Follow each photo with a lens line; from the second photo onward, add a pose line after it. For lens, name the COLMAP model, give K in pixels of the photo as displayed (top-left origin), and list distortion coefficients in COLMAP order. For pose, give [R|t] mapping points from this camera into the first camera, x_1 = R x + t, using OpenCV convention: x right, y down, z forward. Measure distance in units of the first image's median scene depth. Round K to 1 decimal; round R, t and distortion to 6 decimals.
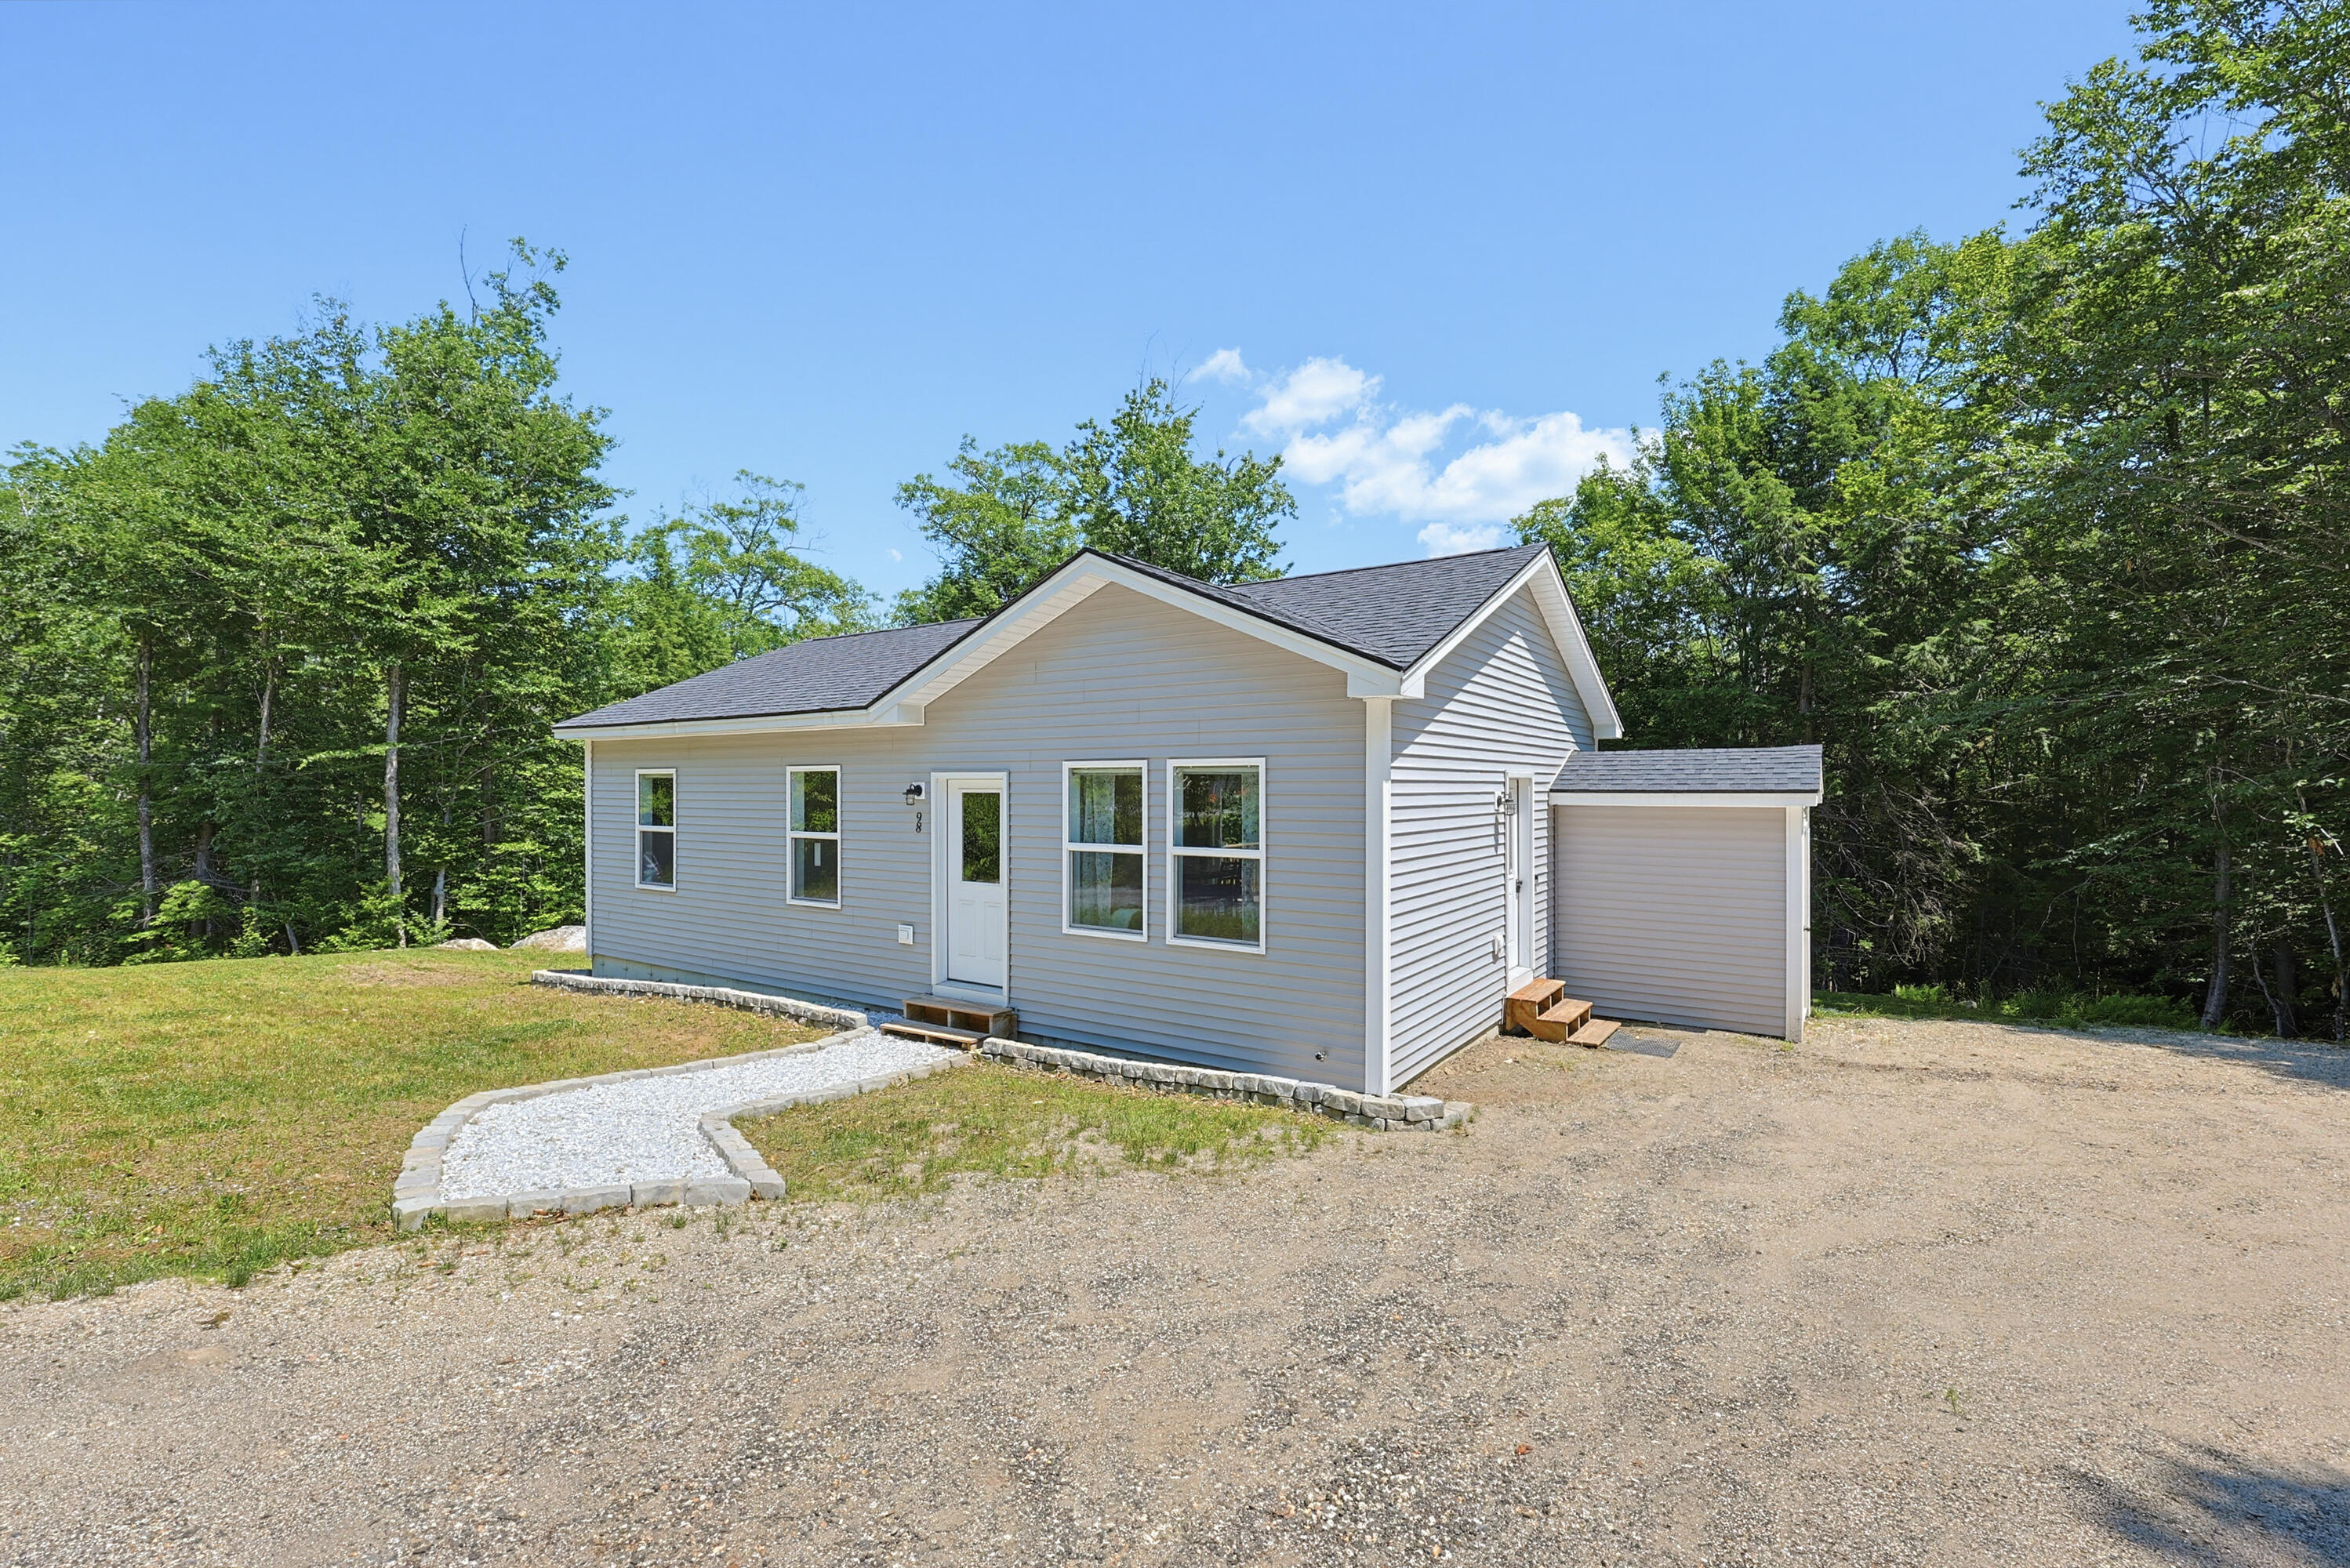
lens RADIAL K [[1008.6, 0, 1175.0], [0, 1008.6, 784.0], [0, 0, 1]] dist [0.000306, 0.000088]
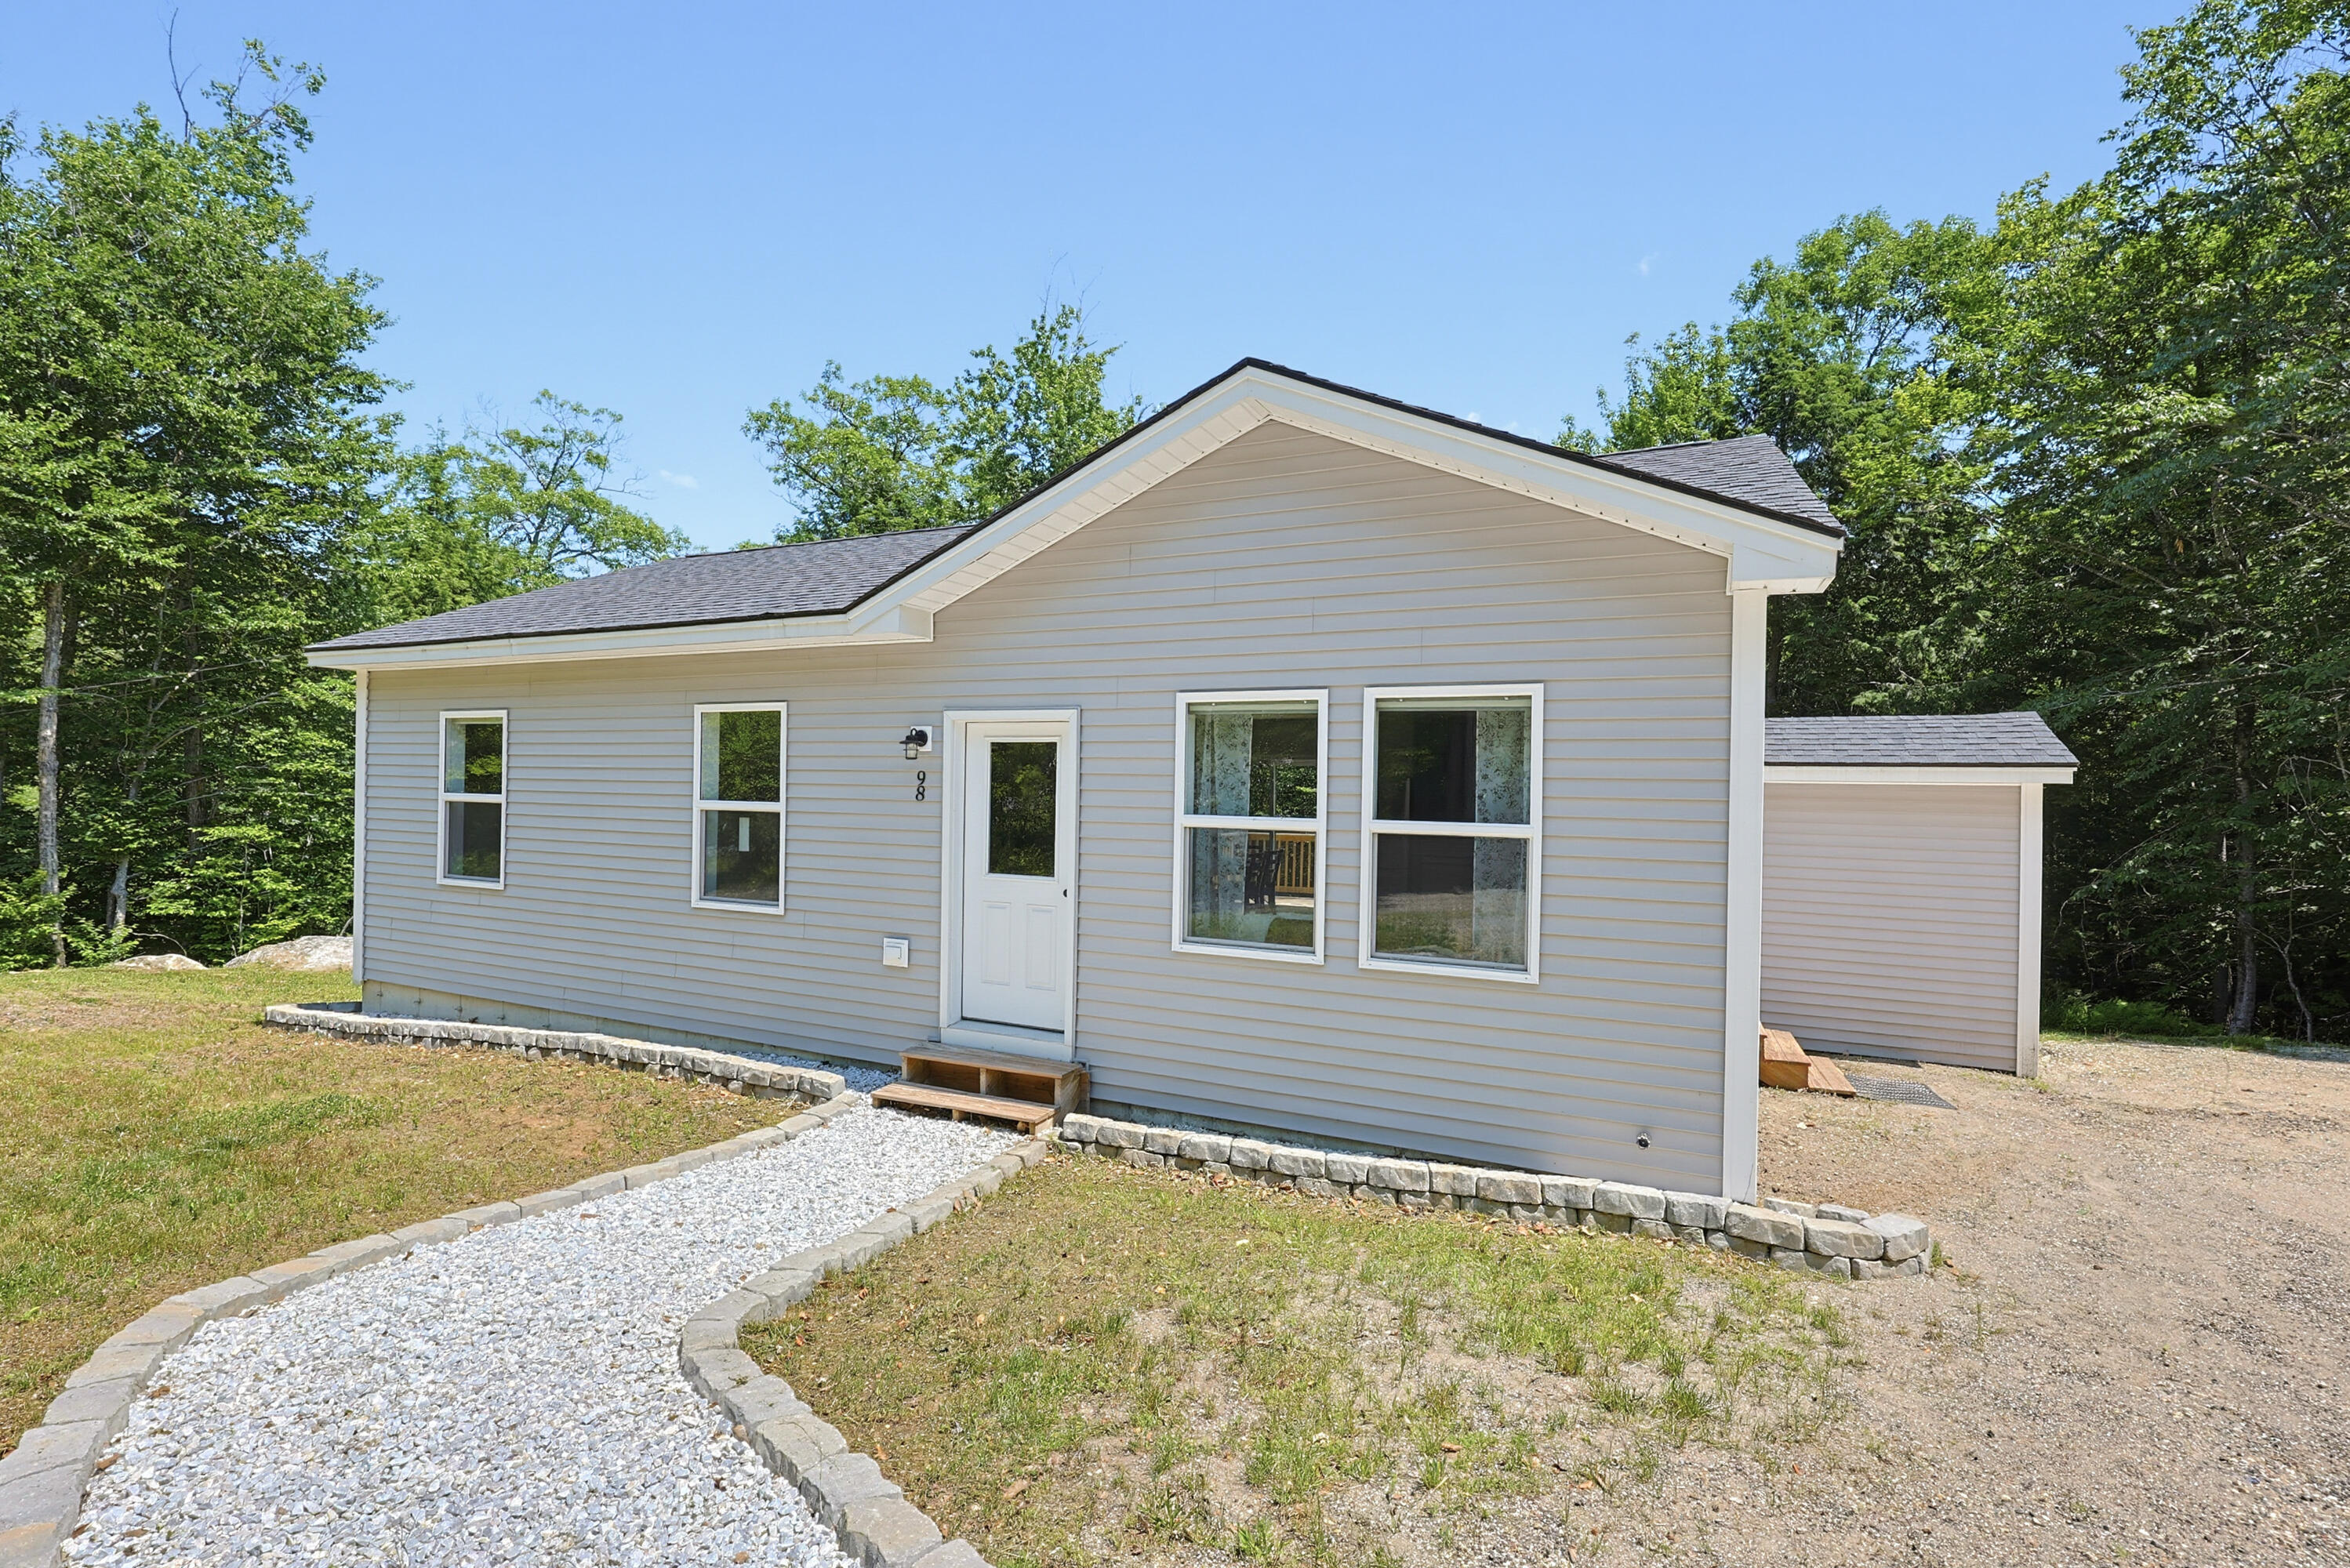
lens RADIAL K [[1048.4, 0, 1171.5], [0, 1048.4, 777.7], [0, 0, 1]] dist [-0.001379, 0.000009]
pose [[0.988073, 0.017413, 0.153000, -0.121867], [-0.016921, 0.999847, -0.004514, 0.020459], [-0.153055, 0.001871, 0.988216, 0.175974]]
